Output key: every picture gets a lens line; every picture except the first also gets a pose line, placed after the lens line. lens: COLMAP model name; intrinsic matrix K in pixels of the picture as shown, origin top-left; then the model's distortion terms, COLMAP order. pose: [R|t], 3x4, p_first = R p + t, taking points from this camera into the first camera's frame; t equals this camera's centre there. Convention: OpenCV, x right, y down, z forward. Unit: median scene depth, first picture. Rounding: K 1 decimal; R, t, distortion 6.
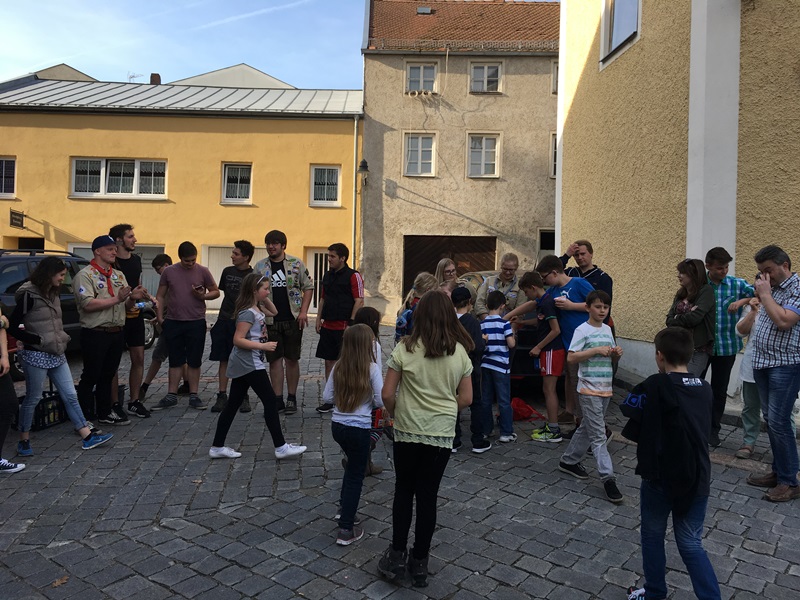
lens RADIAL K [[677.0, 0, 404.6], [0, 677.0, 298.0], [0, 0, 1]] dist [0.083023, -0.101724]
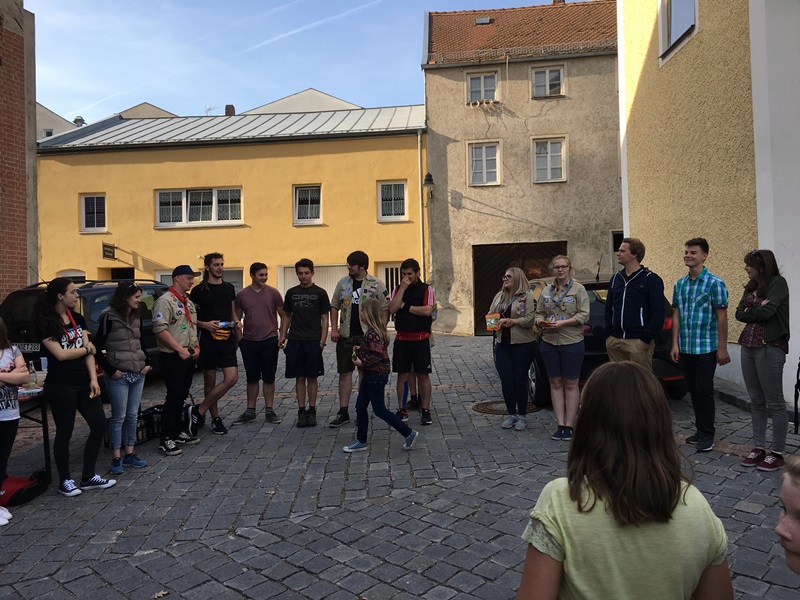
lens RADIAL K [[677.0, 0, 405.4], [0, 677.0, 298.5], [0, 0, 1]] dist [0.083023, -0.101724]
pose [[0.992656, -0.048799, -0.110692, 0.008531], [0.047047, 0.998723, -0.018387, -0.000113], [0.111448, 0.013045, 0.993685, -0.005622]]
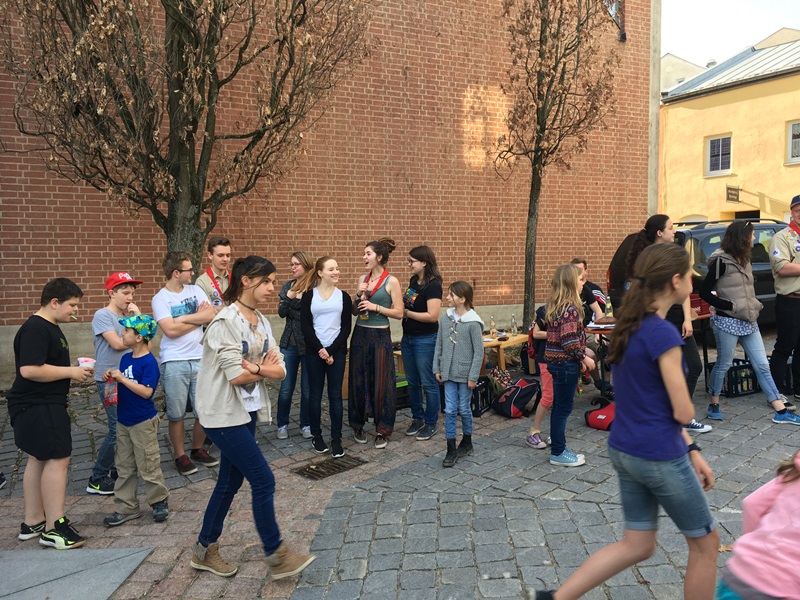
lens RADIAL K [[677.0, 0, 397.4], [0, 677.0, 294.3], [0, 0, 1]] dist [0.083023, -0.101724]
pose [[0.555919, 0.003898, -0.831227, 0.008246], [0.020543, 0.999619, 0.018427, 0.005168], [0.830983, -0.027319, 0.555627, 0.016701]]
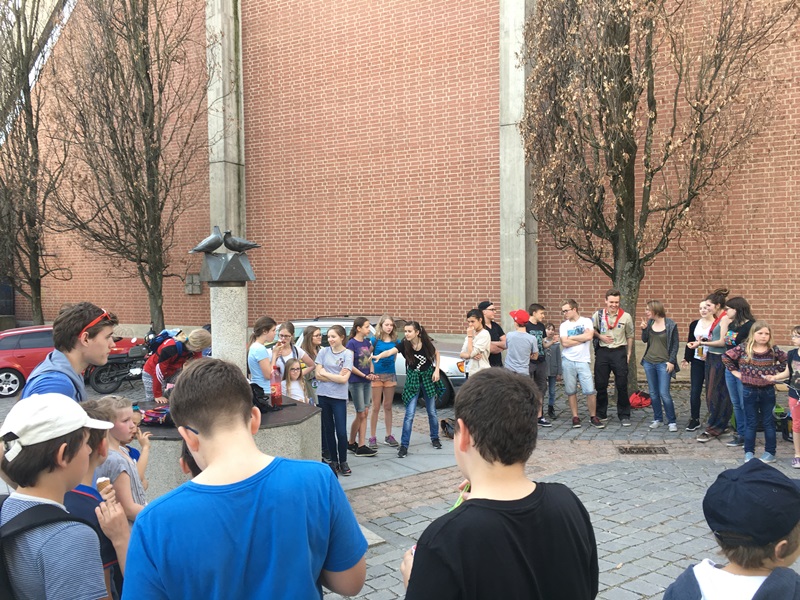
lens RADIAL K [[677.0, 0, 402.0], [0, 677.0, 296.8], [0, 0, 1]] dist [0.083023, -0.101724]
pose [[-0.355696, -0.006810, -0.934577, 0.196404], [-0.006998, 0.999965, -0.004622, -0.008394], [0.934575, 0.004896, -0.355731, 0.159469]]
